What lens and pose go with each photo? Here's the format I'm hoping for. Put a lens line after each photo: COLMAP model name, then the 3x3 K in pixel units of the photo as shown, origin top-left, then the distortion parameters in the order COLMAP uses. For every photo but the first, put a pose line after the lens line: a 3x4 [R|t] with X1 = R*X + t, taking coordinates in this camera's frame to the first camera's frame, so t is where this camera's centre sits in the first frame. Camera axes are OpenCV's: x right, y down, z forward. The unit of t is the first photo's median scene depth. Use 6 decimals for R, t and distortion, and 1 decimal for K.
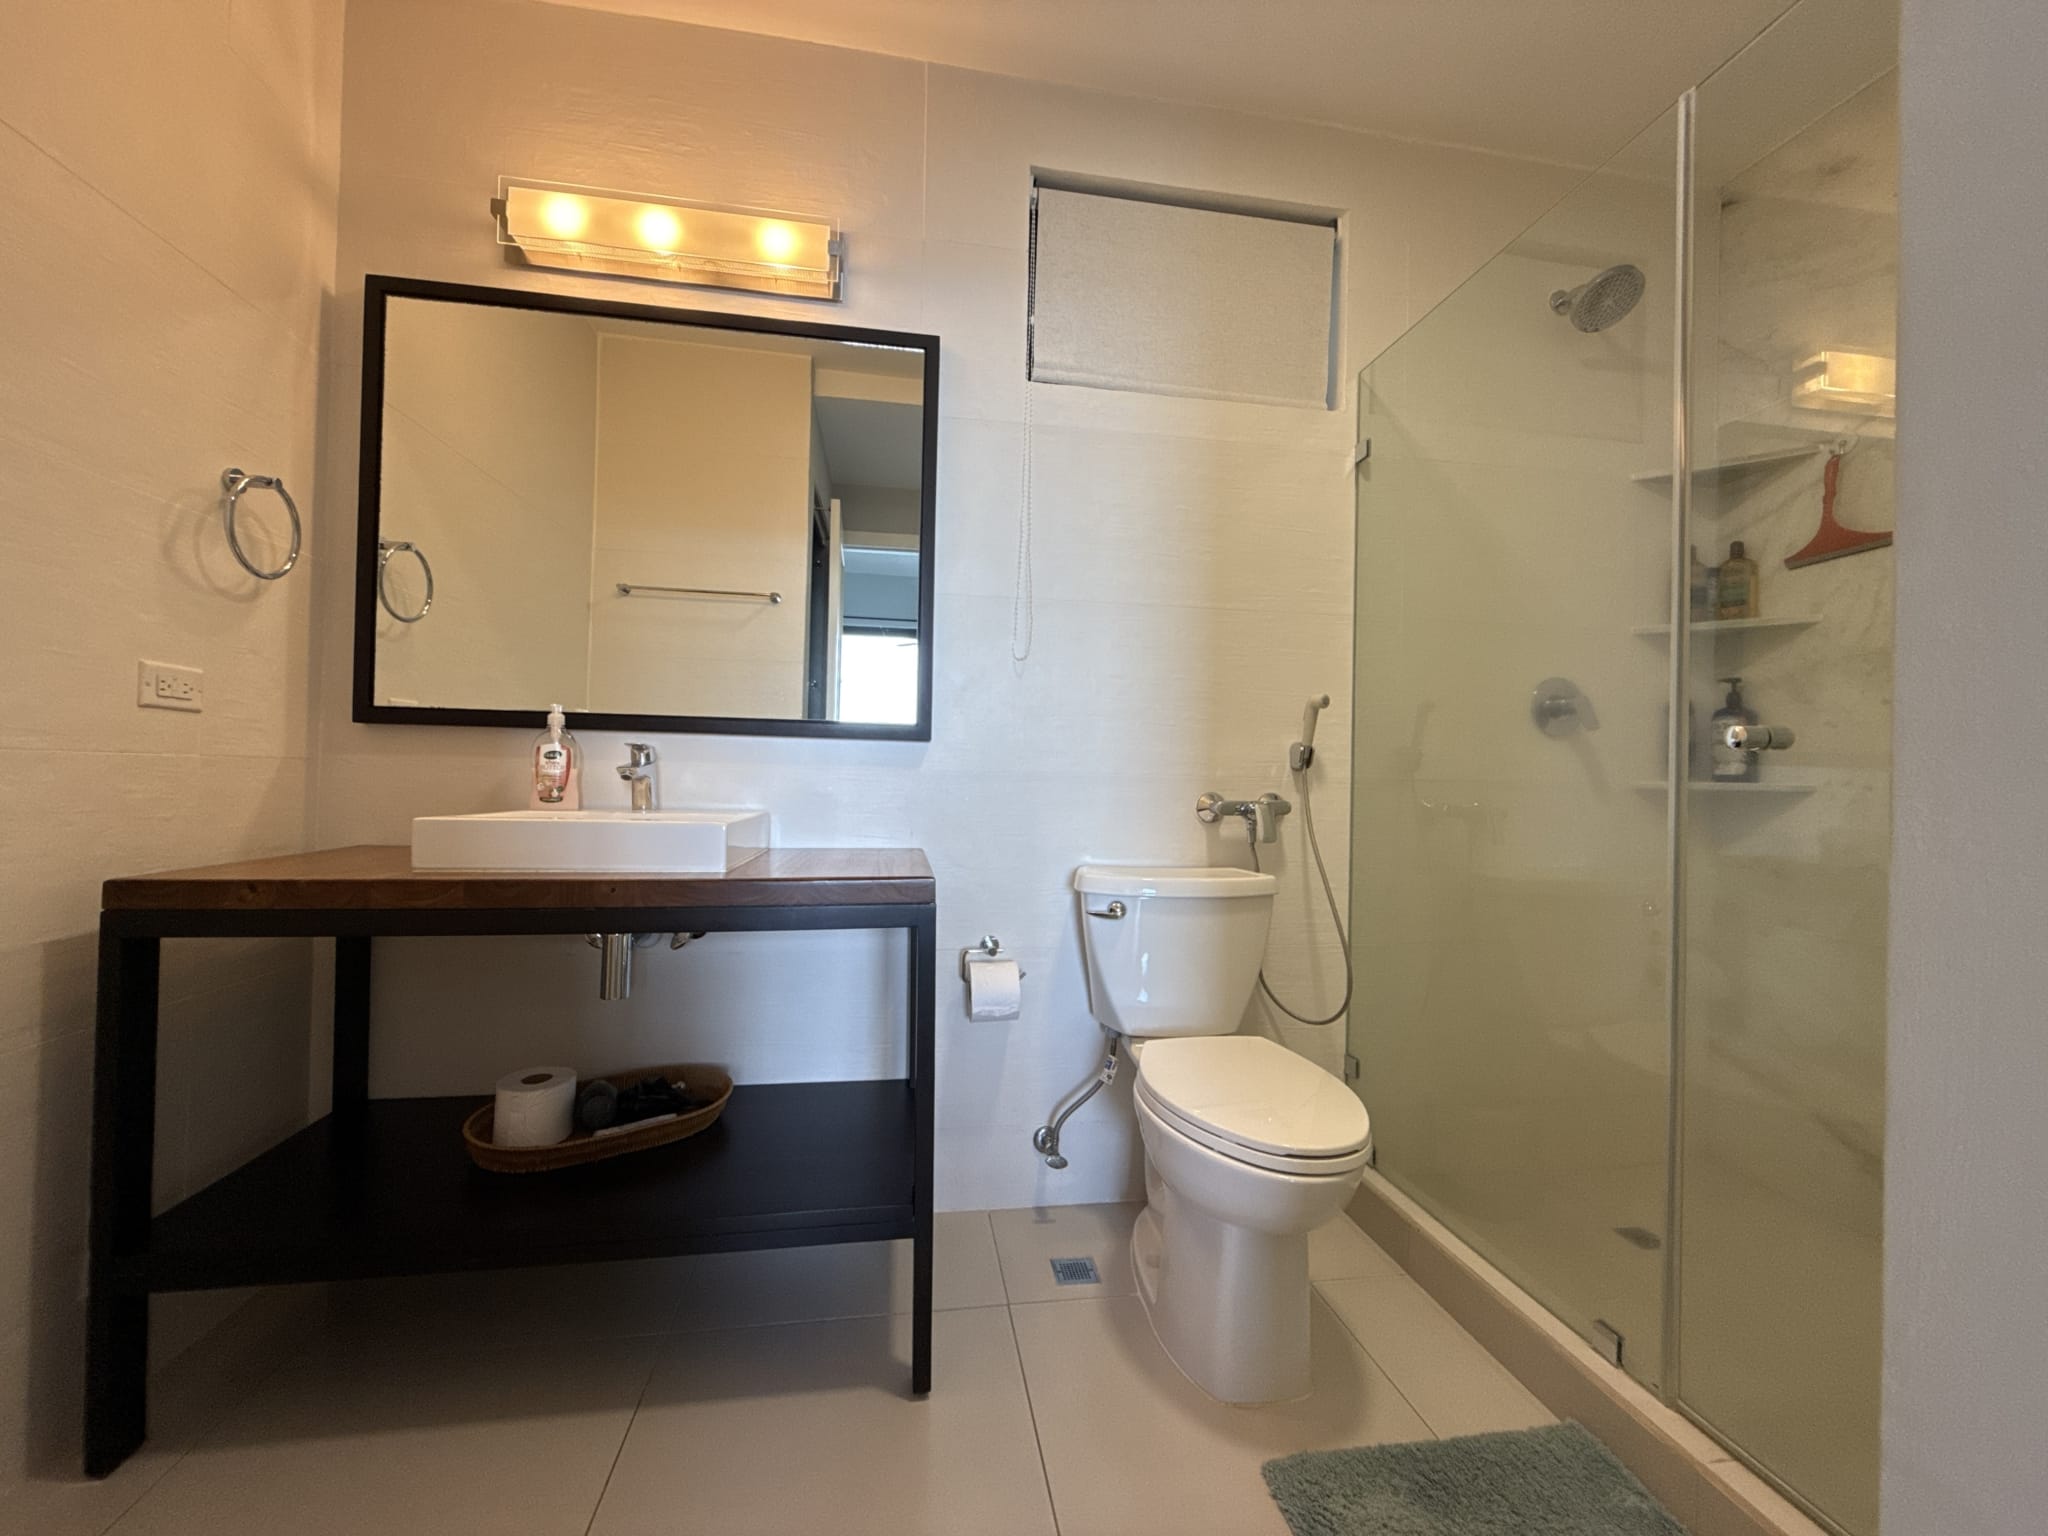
lens RADIAL K [[820.9, 0, 1019.9], [0, 820.9, 768.0], [0, 0, 1]] dist [0.001481, 0.000425]
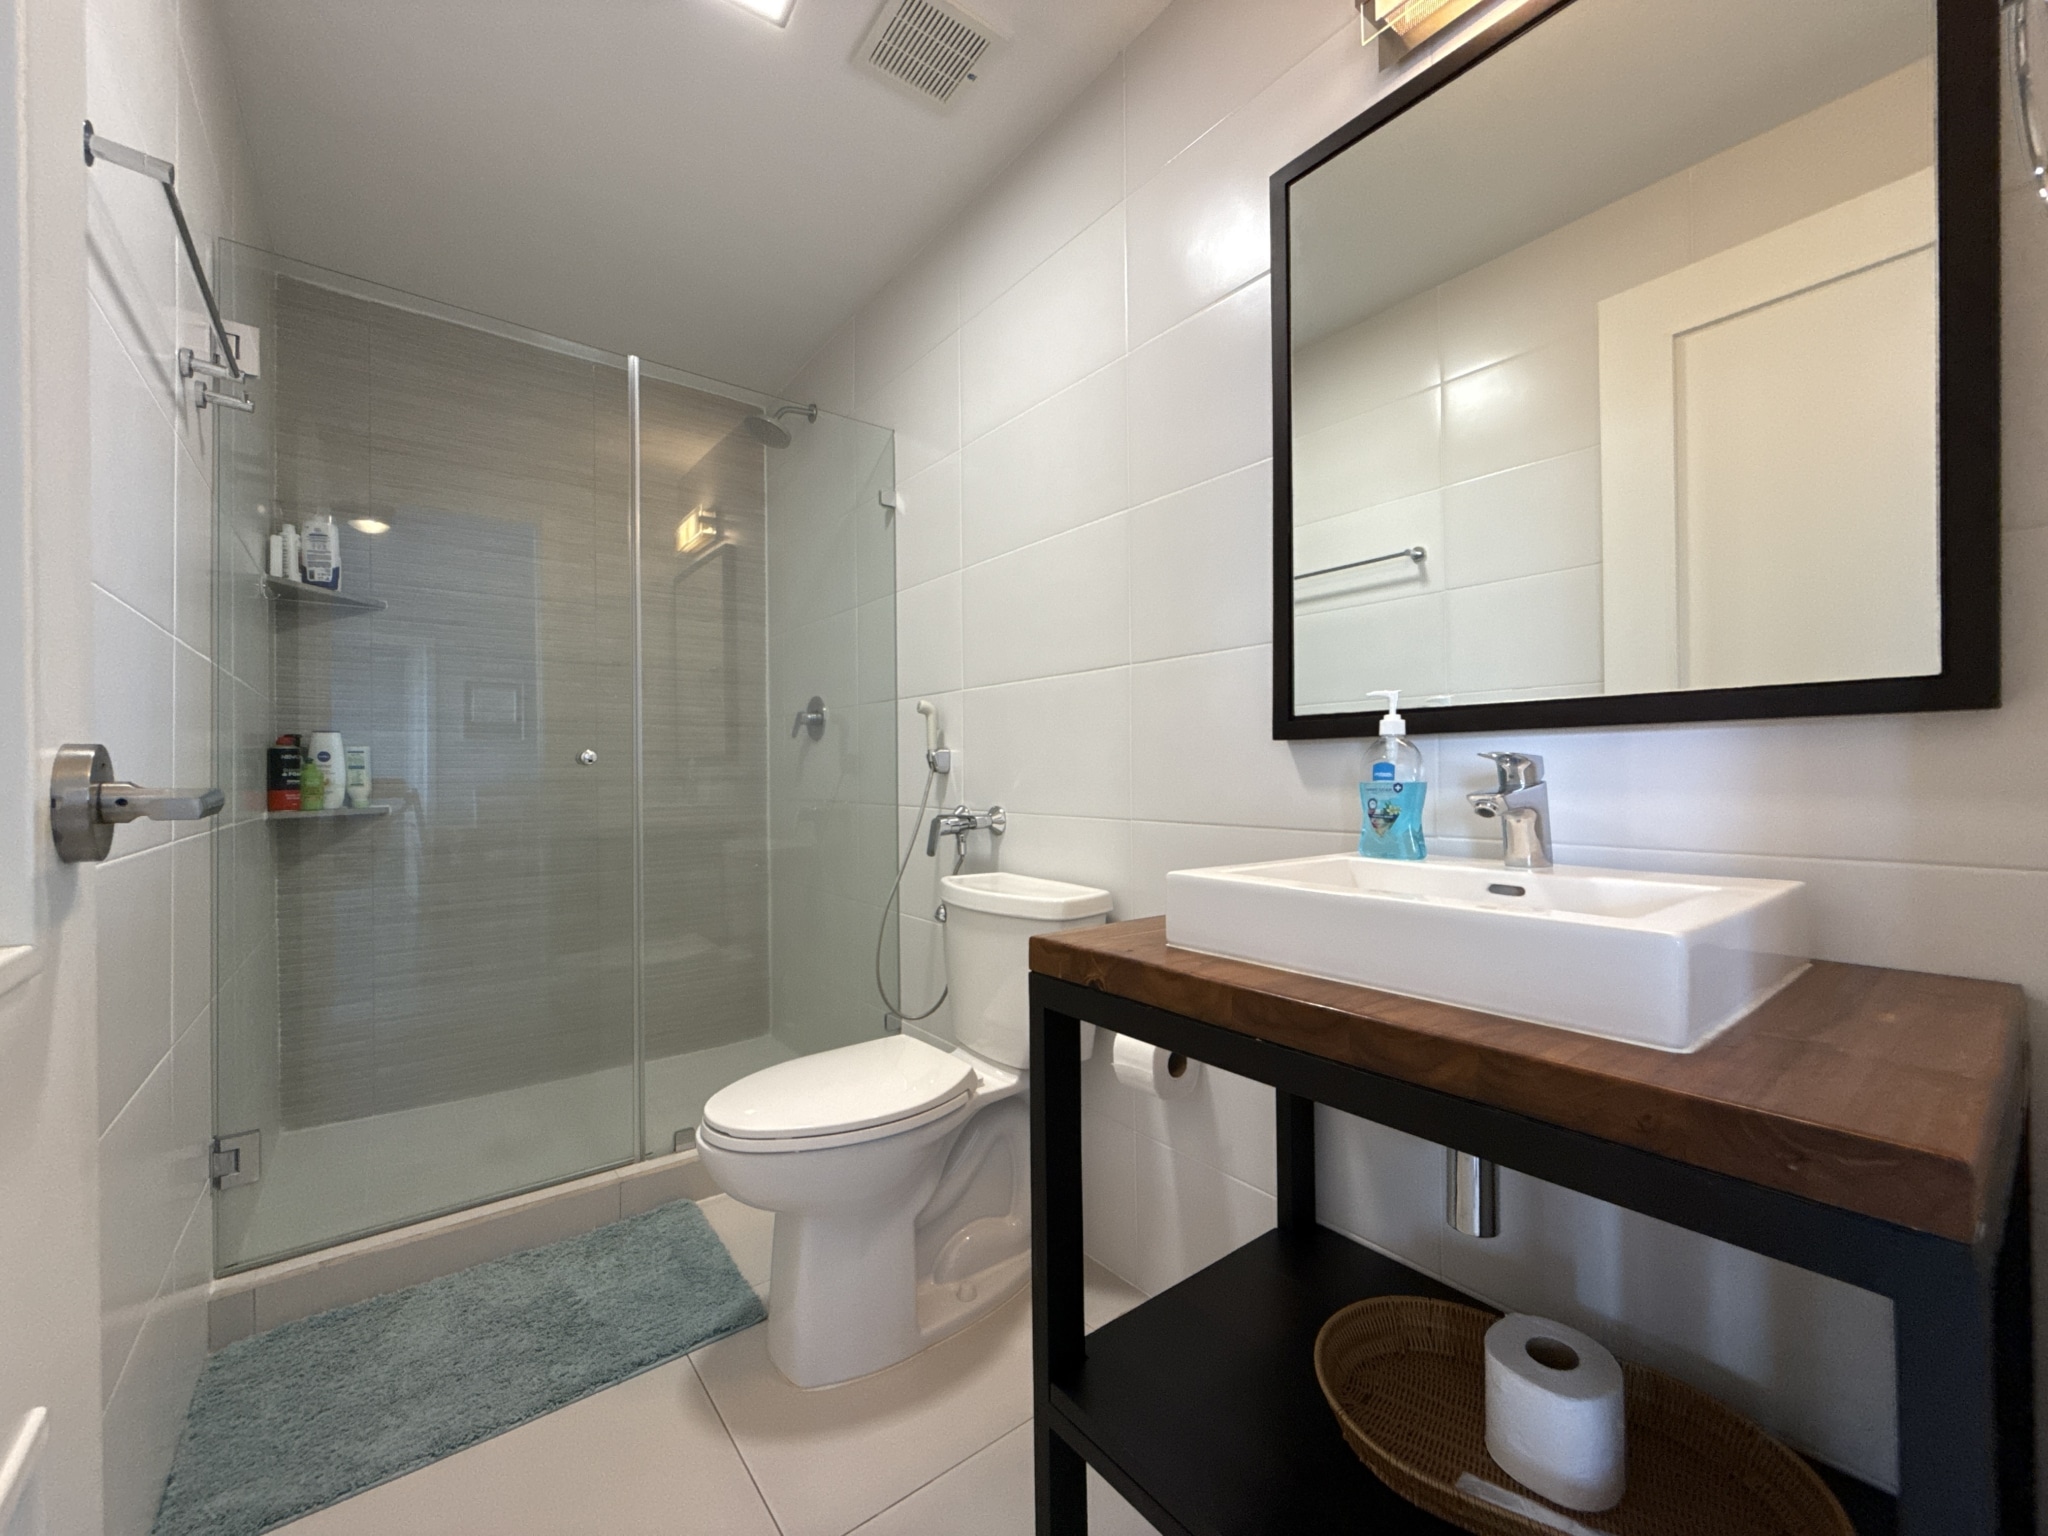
lens RADIAL K [[820.9, 0, 1019.9], [0, 820.9, 768.0], [0, 0, 1]] dist [0.001481, 0.000425]
pose [[0.660149, -0.048921, -0.749540, -0.431349], [0.039694, 0.998755, -0.030227, -0.027655], [0.750085, -0.009798, 0.661269, 0.394385]]
